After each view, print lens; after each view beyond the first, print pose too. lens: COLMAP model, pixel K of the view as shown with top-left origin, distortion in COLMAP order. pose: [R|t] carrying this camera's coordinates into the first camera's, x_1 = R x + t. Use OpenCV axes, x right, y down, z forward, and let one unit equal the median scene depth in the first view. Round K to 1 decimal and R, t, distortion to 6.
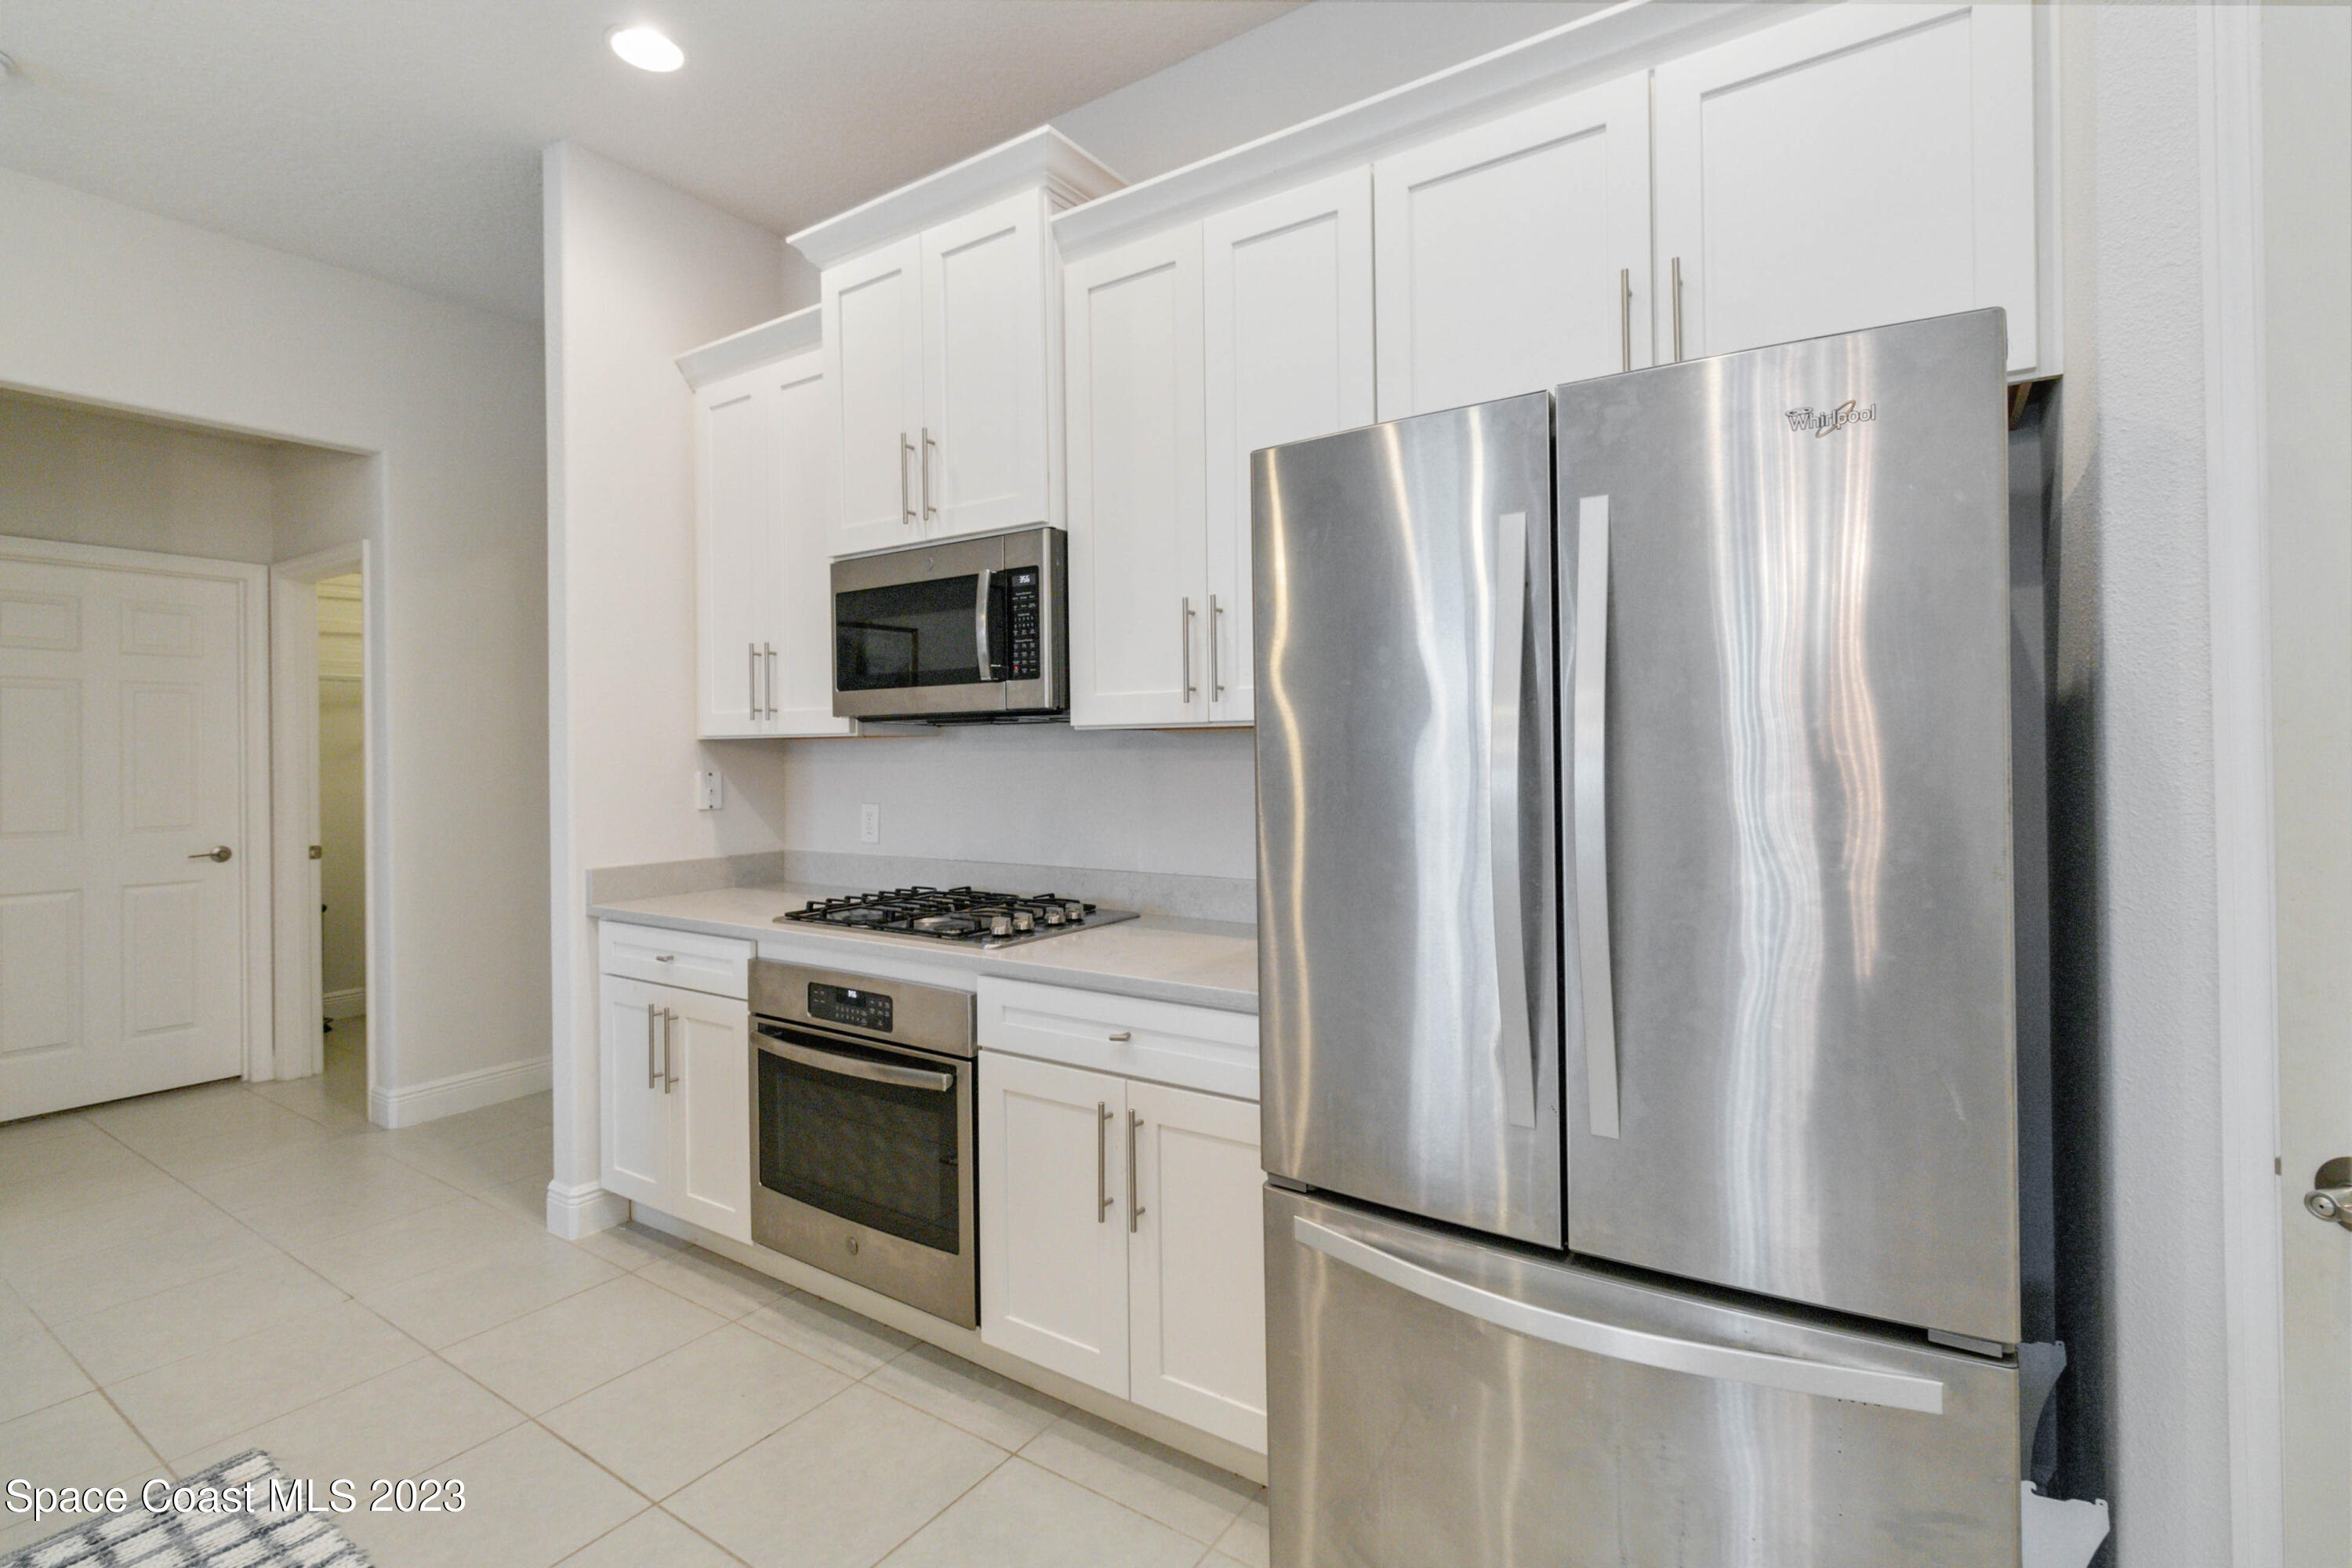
lens RADIAL K [[1093.6, 0, 1182.8], [0, 1093.6, 743.5], [0, 0, 1]] dist [0.001223, 0.000590]
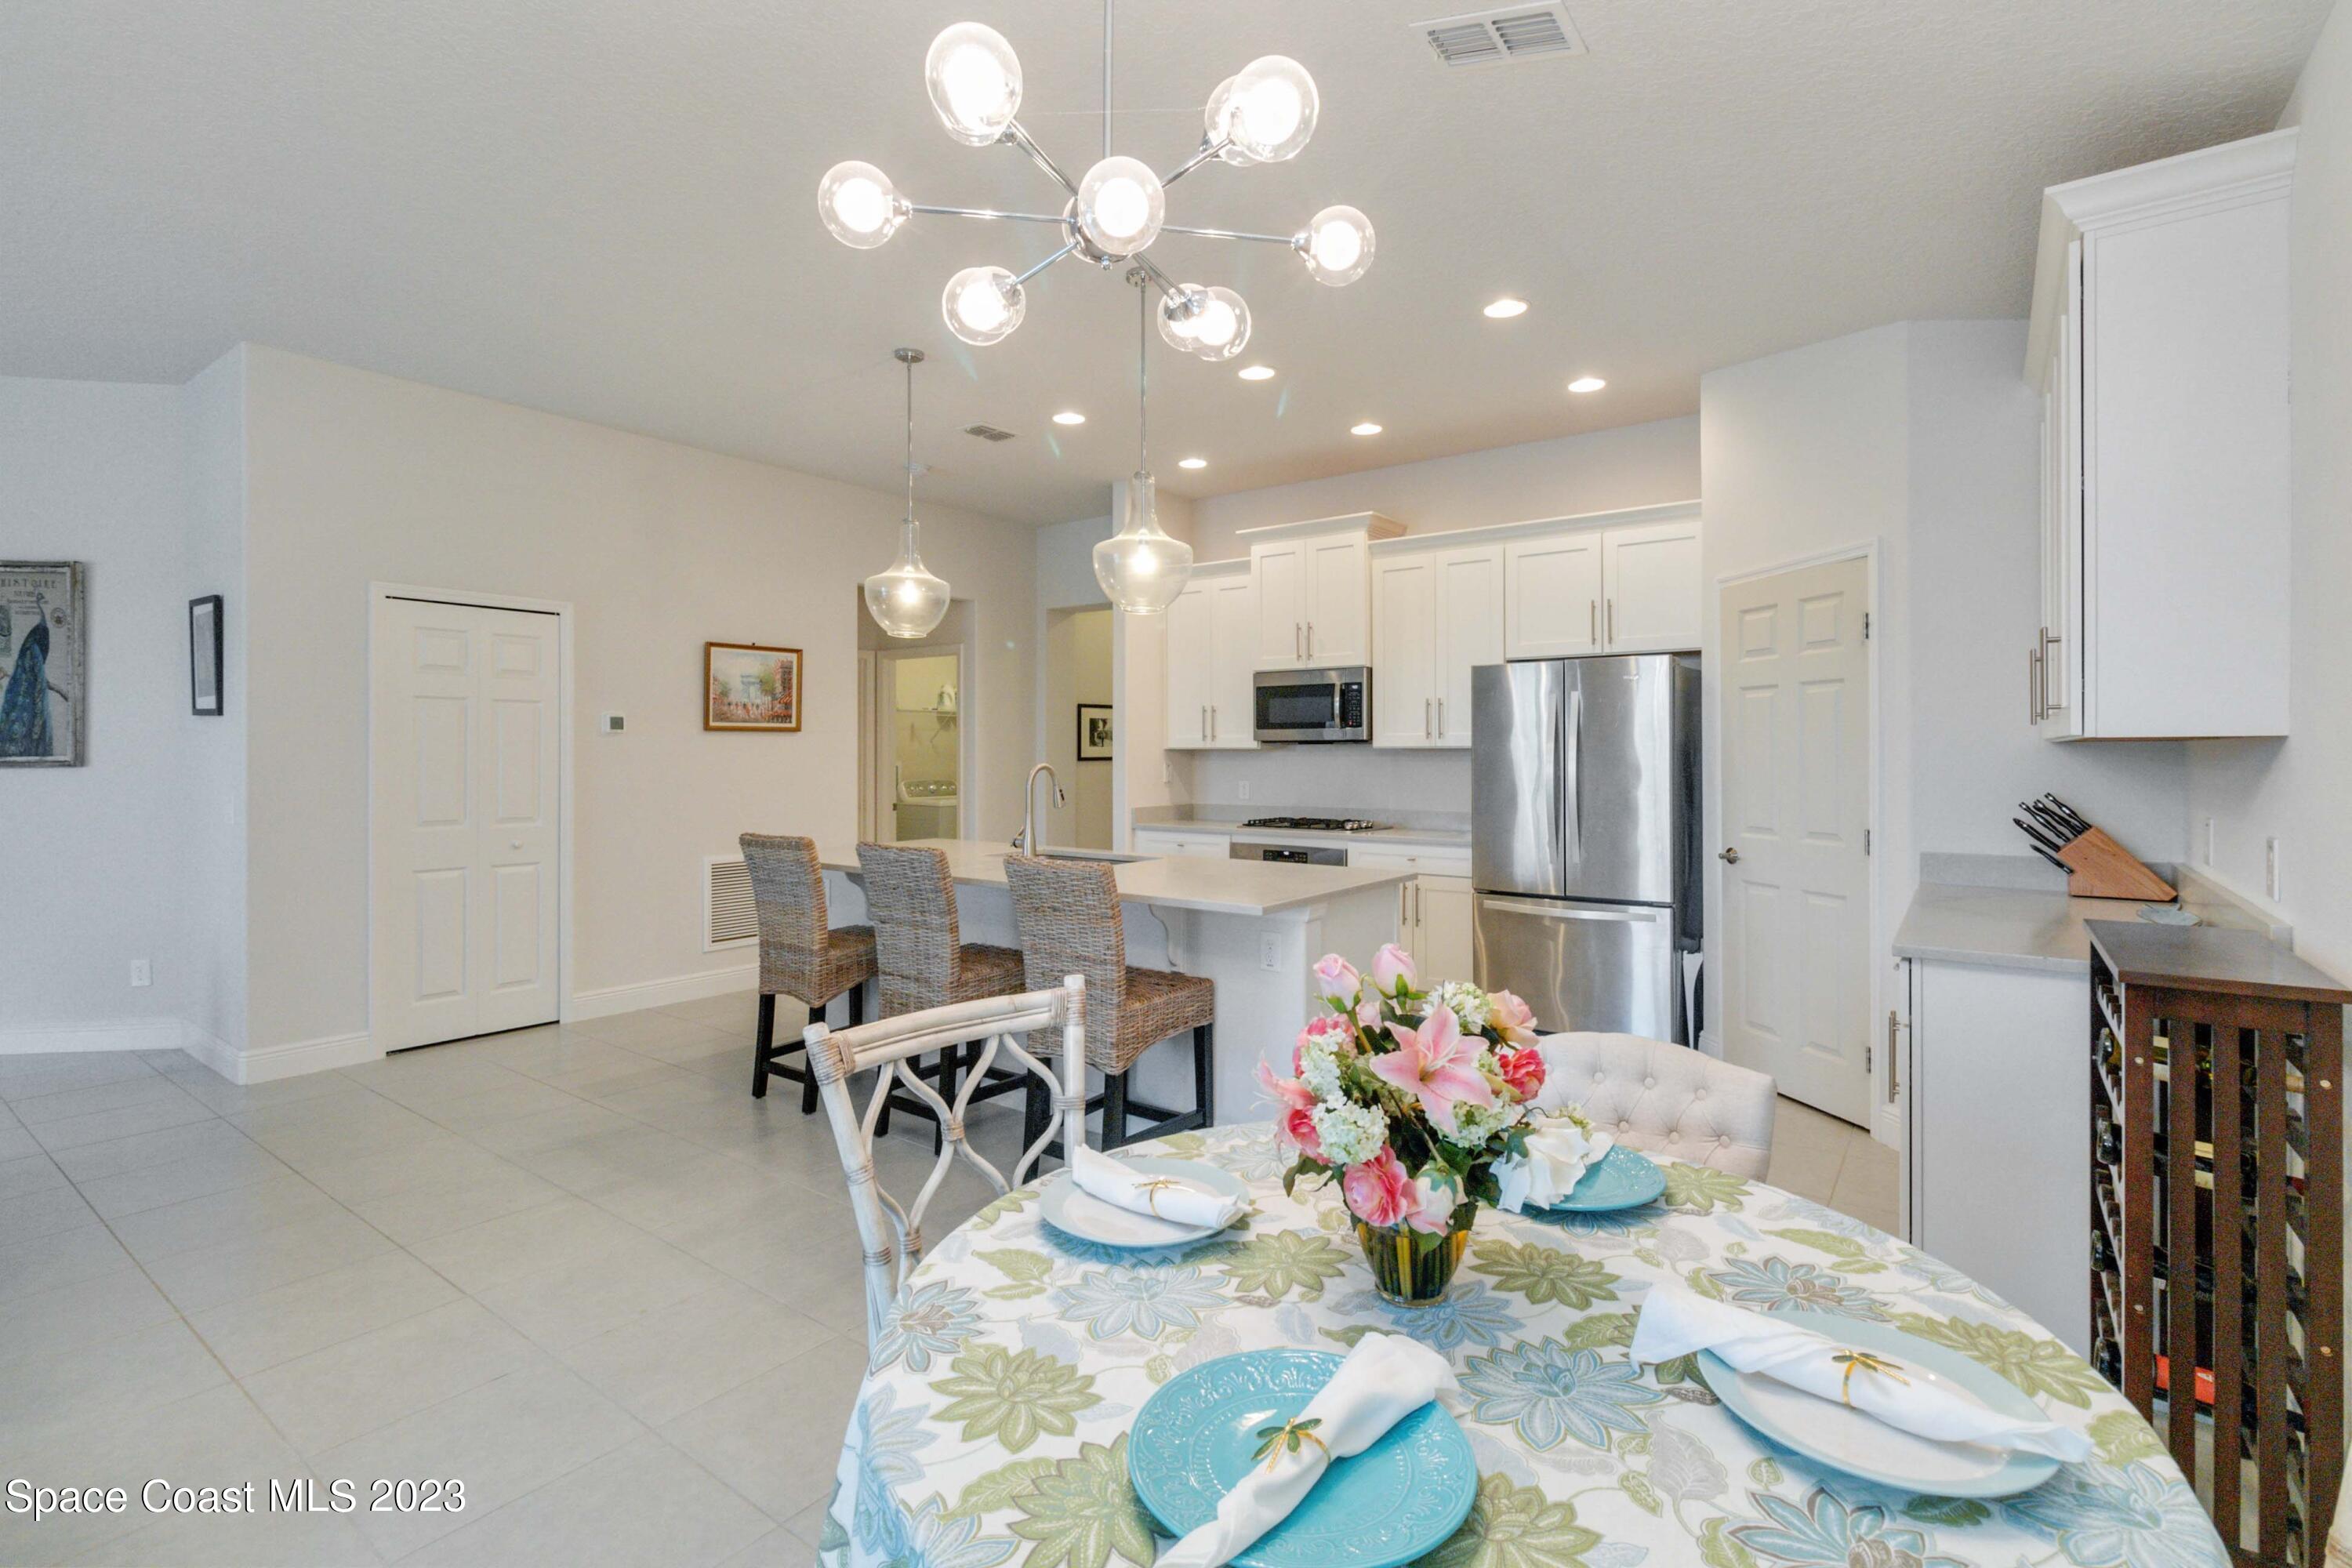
lens RADIAL K [[1093.6, 0, 1182.8], [0, 1093.6, 743.5], [0, 0, 1]] dist [0.001223, 0.000590]
pose [[0.998635, 0.008583, -0.051529, -0.393921], [-0.008632, 0.999962, -0.000733, -0.017455], [0.051521, 0.001176, 0.998671, -1.442029]]
